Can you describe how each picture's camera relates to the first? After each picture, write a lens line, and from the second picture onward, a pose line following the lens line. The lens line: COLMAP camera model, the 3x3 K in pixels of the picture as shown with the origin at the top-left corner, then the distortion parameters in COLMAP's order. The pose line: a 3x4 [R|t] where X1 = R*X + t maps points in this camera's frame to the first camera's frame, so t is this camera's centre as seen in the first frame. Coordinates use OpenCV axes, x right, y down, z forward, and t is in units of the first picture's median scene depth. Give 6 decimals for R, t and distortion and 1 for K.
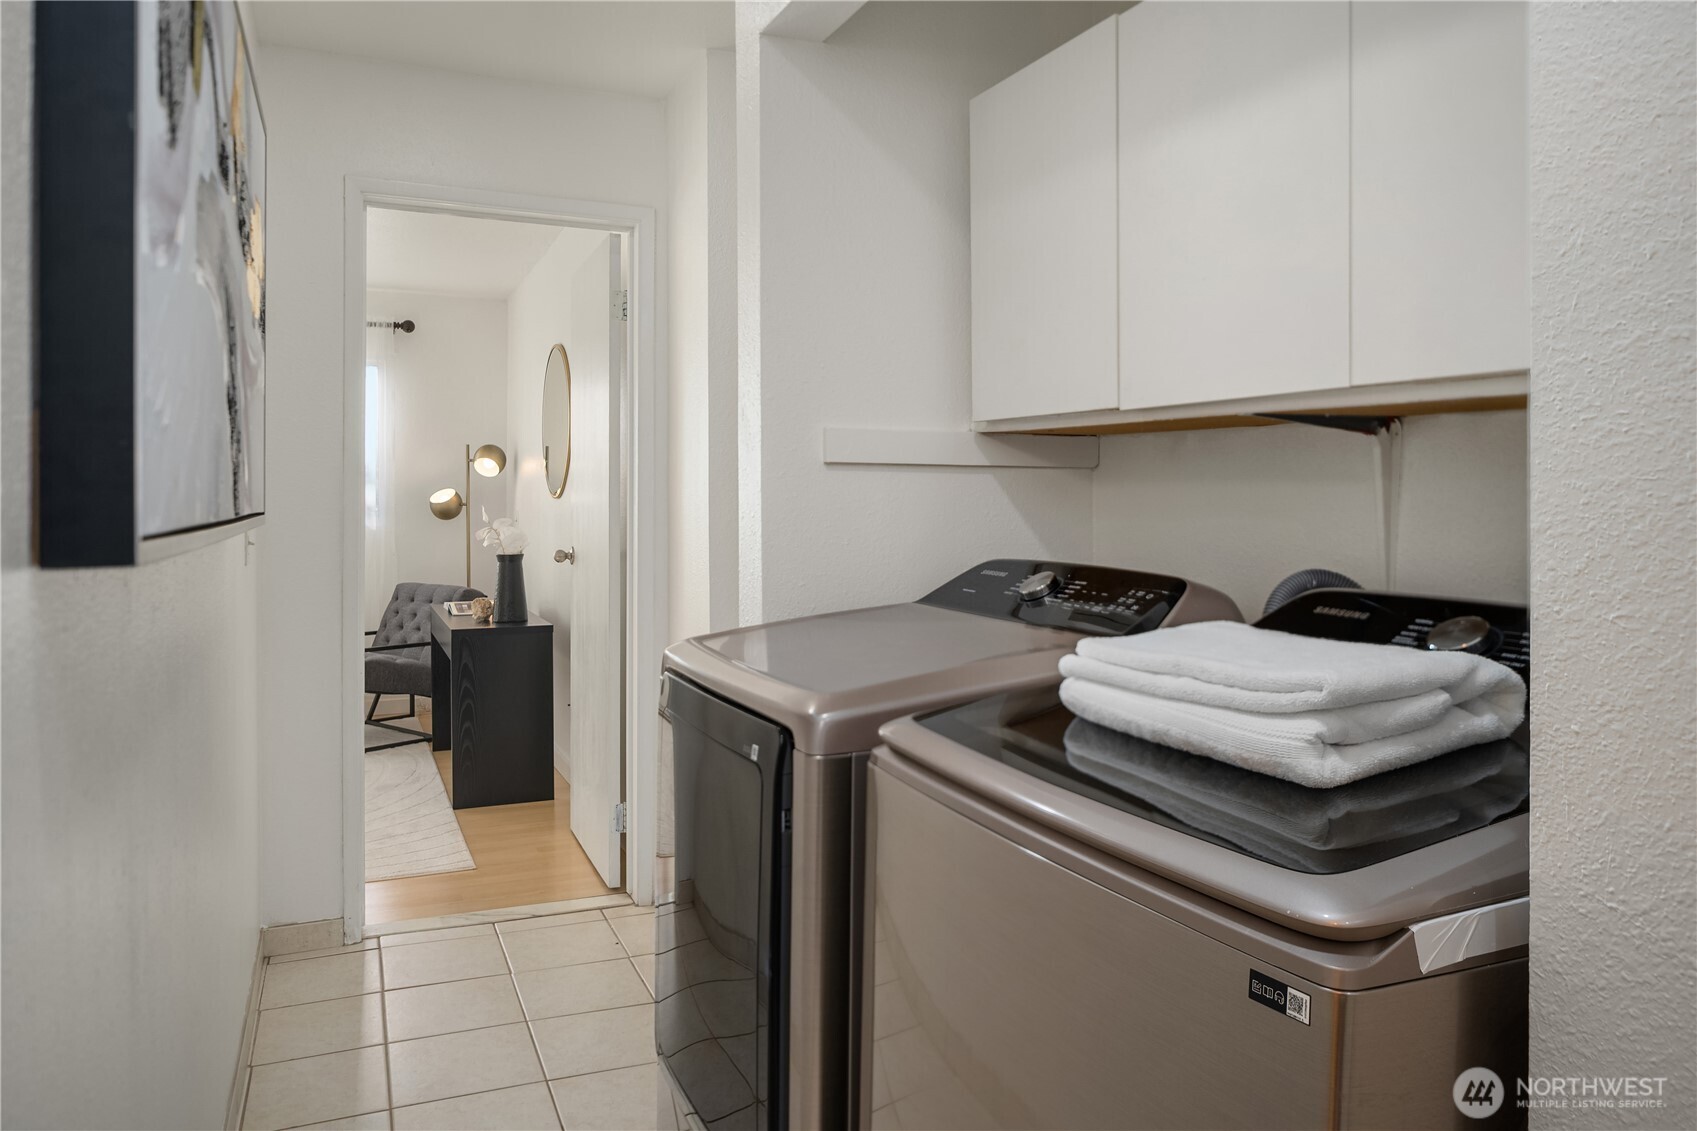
lens RADIAL K [[1186.3, 0, 848.3], [0, 1186.3, 561.0], [0, 0, 1]] dist [0.000638, 0.000233]
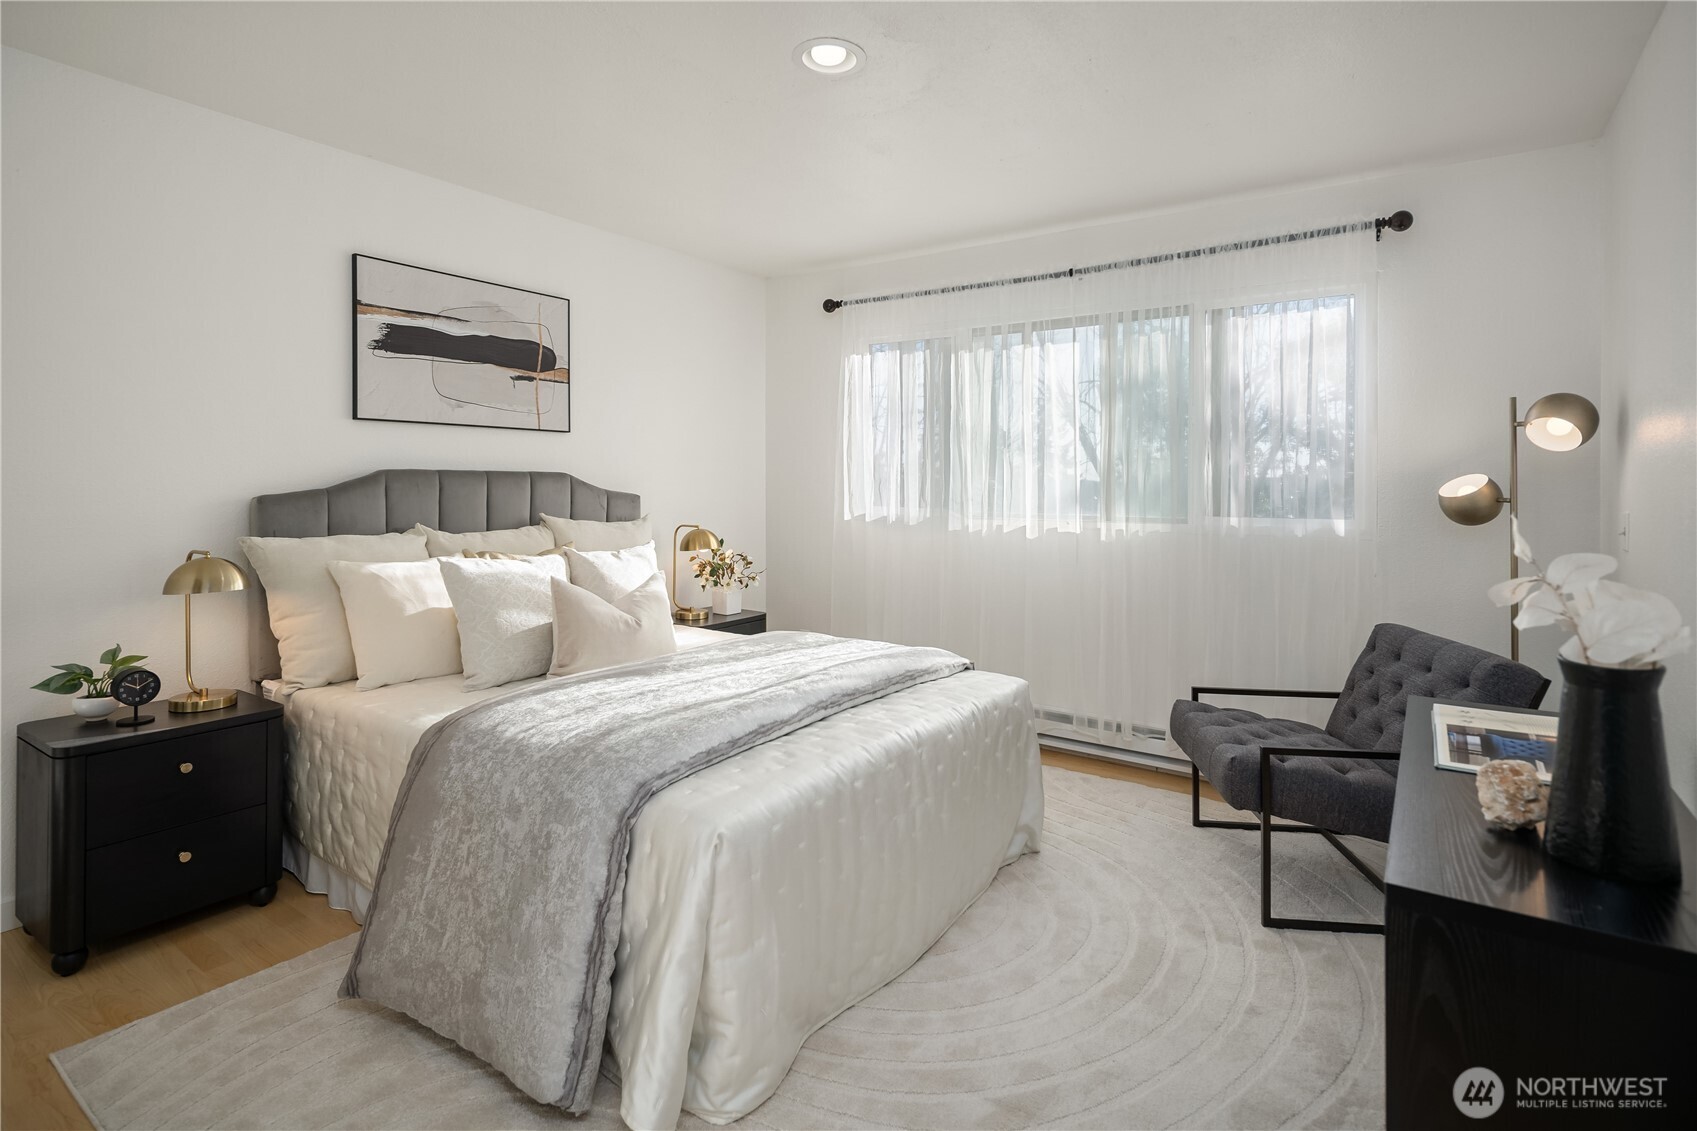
lens RADIAL K [[835.0, 0, 840.6], [0, 835.0, 486.3], [0, 0, 1]] dist [0.002742, 0.000240]
pose [[0.525188, -0.007374, -0.850954, -0.147776], [-0.035674, 0.998893, -0.030673, -0.030776], [0.850238, 0.046466, 0.524343, 0.515133]]
